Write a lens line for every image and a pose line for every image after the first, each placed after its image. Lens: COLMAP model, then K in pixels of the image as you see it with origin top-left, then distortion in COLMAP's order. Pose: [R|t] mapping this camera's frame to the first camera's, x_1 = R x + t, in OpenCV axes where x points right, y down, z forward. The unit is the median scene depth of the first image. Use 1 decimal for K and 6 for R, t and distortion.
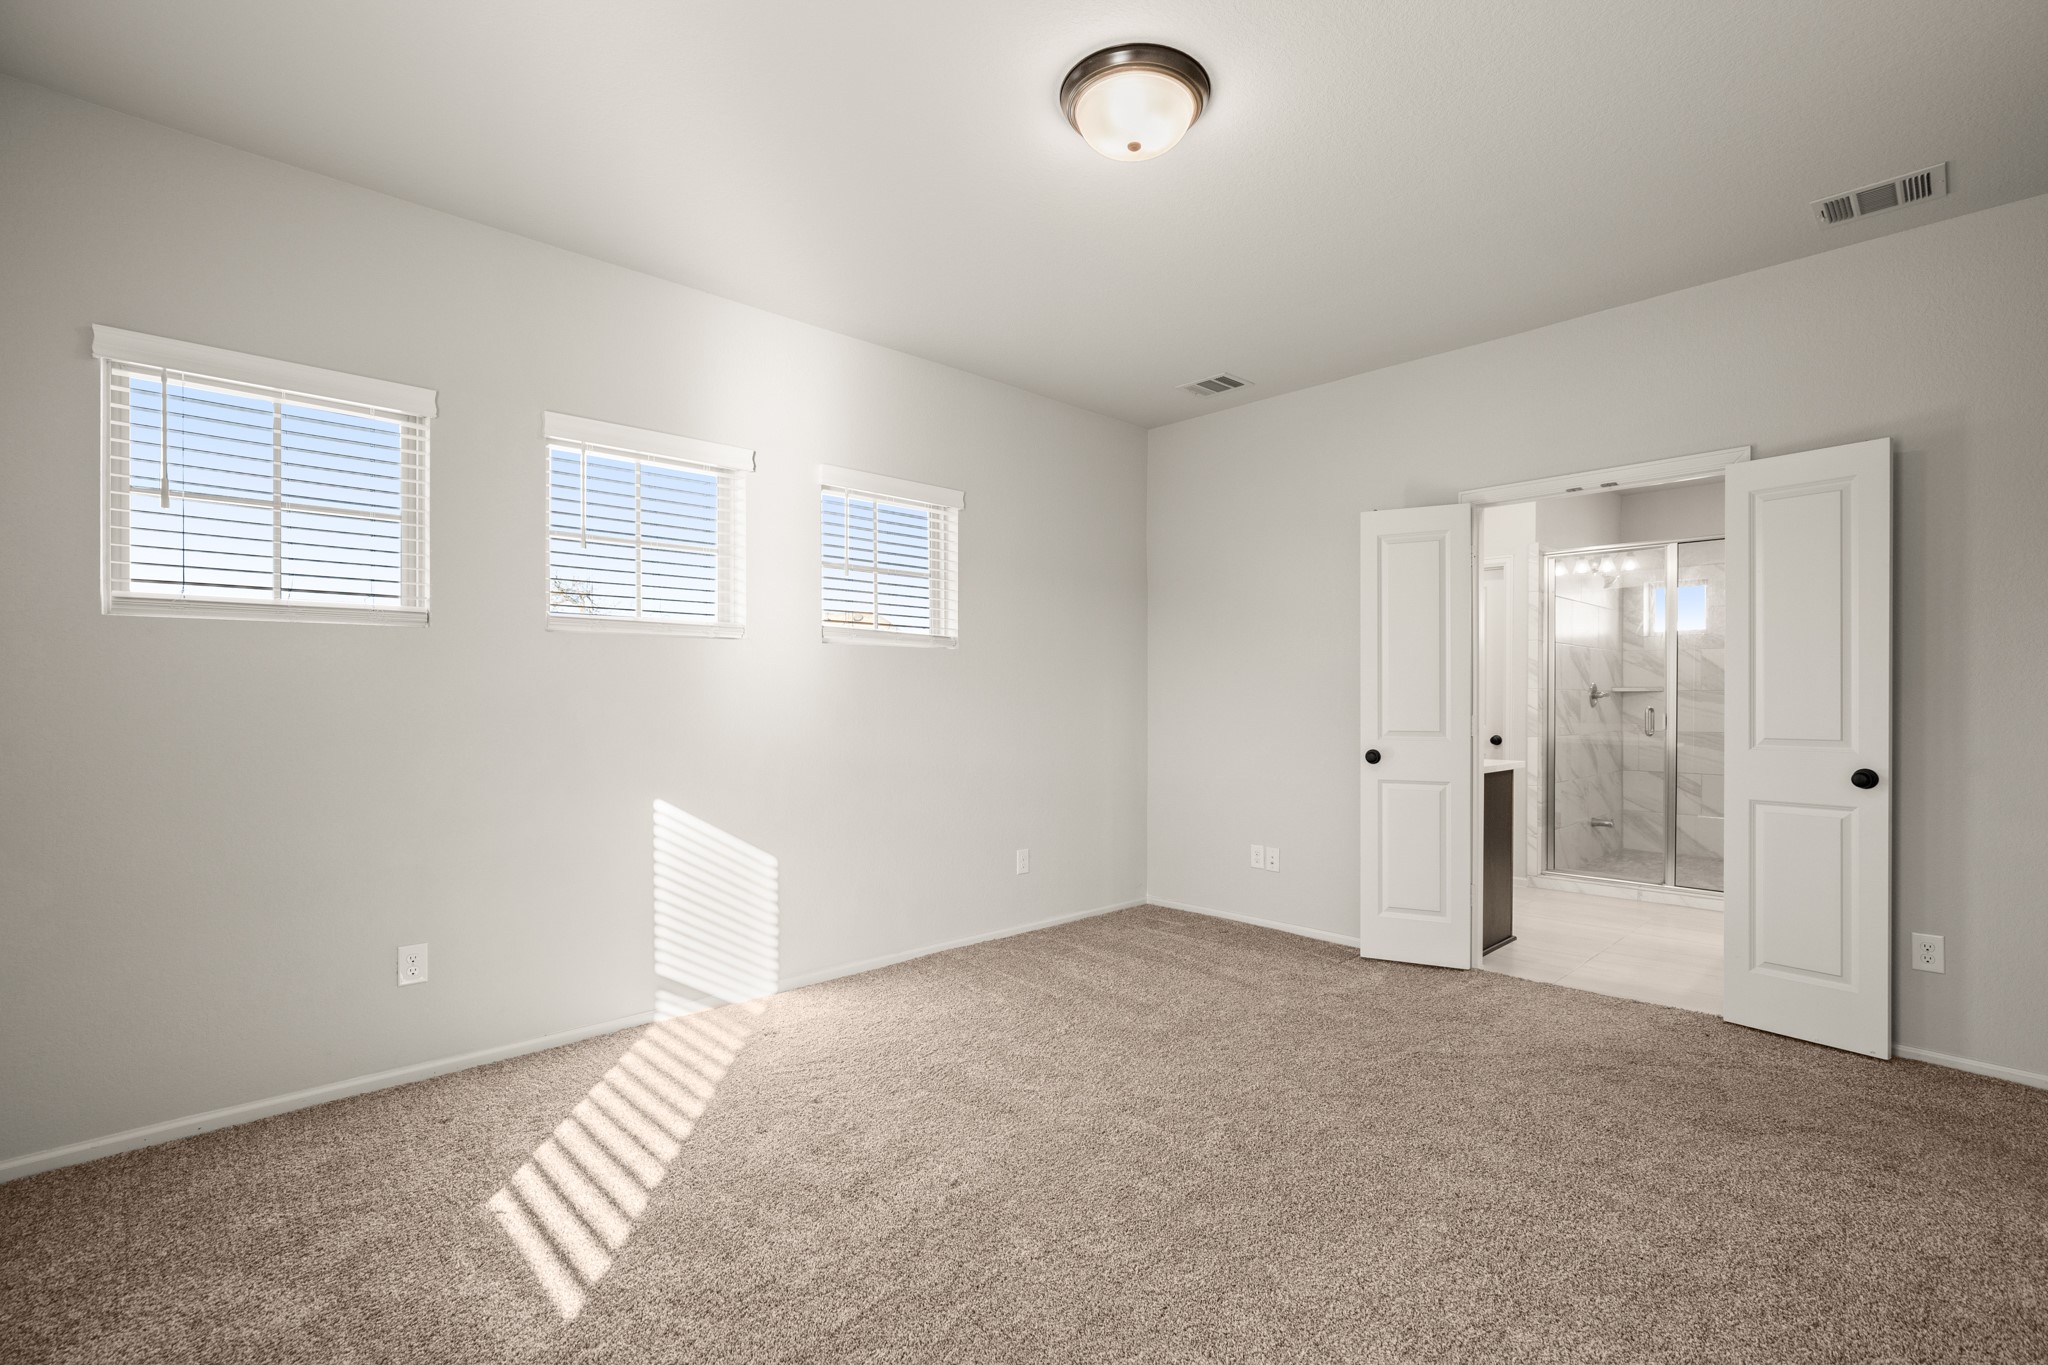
lens RADIAL K [[936.9, 0, 1045.3], [0, 936.9, 683.7], [0, 0, 1]] dist [-0.012064, 0.006174]
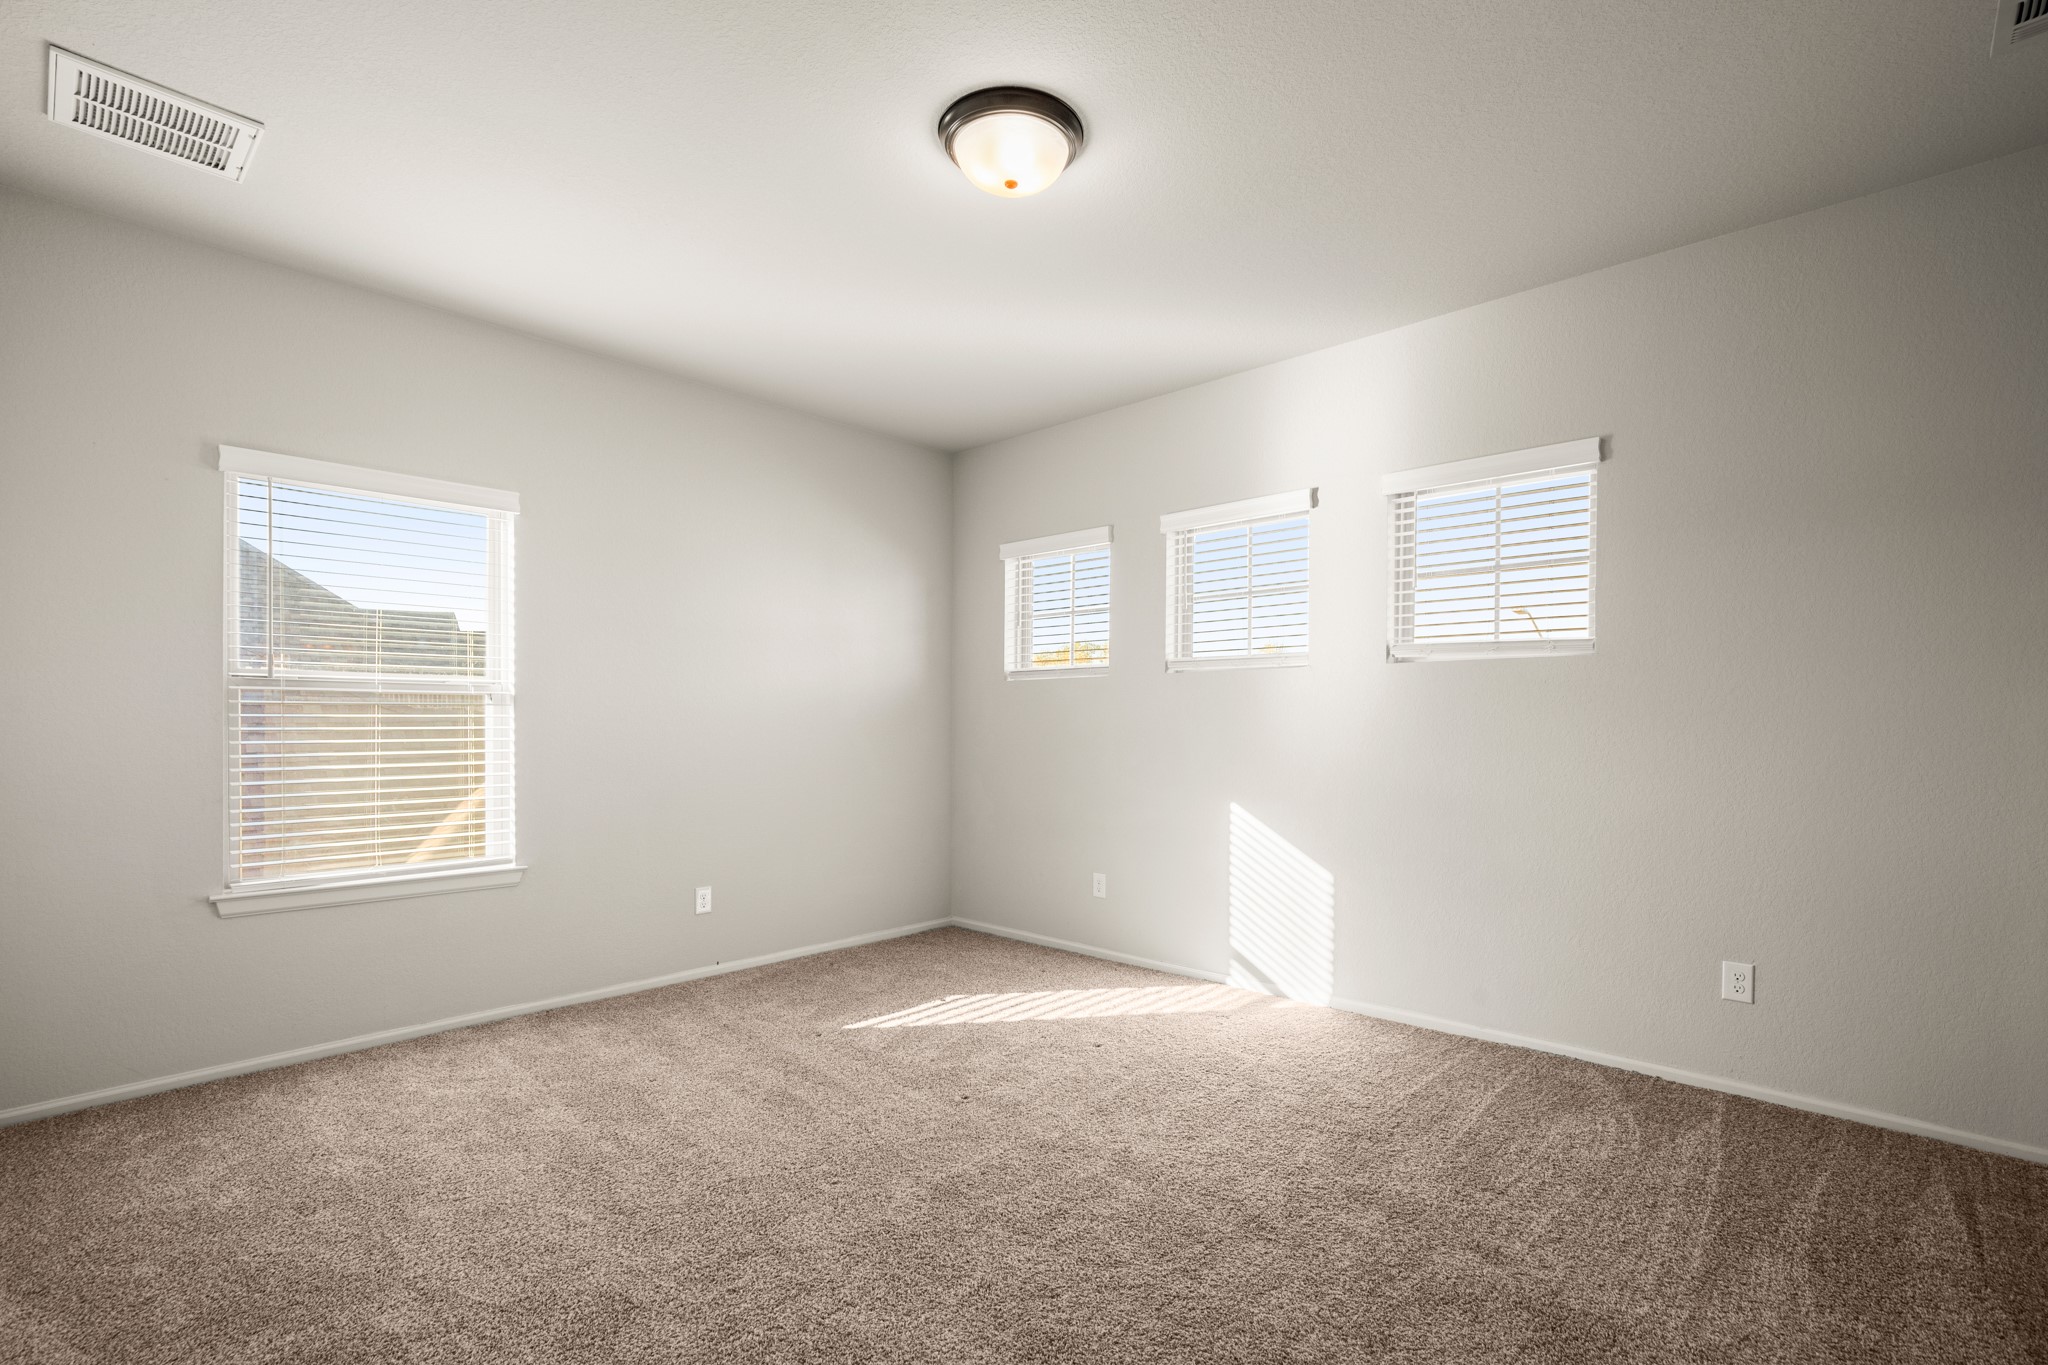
lens RADIAL K [[936.9, 0, 1042.4], [0, 936.9, 688.6], [0, 0, 1]] dist [-0.012064, 0.006174]
pose [[0.052569, -0.038207, -0.997886, 0.797933], [0.010537, 0.999233, -0.037703, 0.018497], [0.998562, -0.008533, 0.052931, 0.689987]]
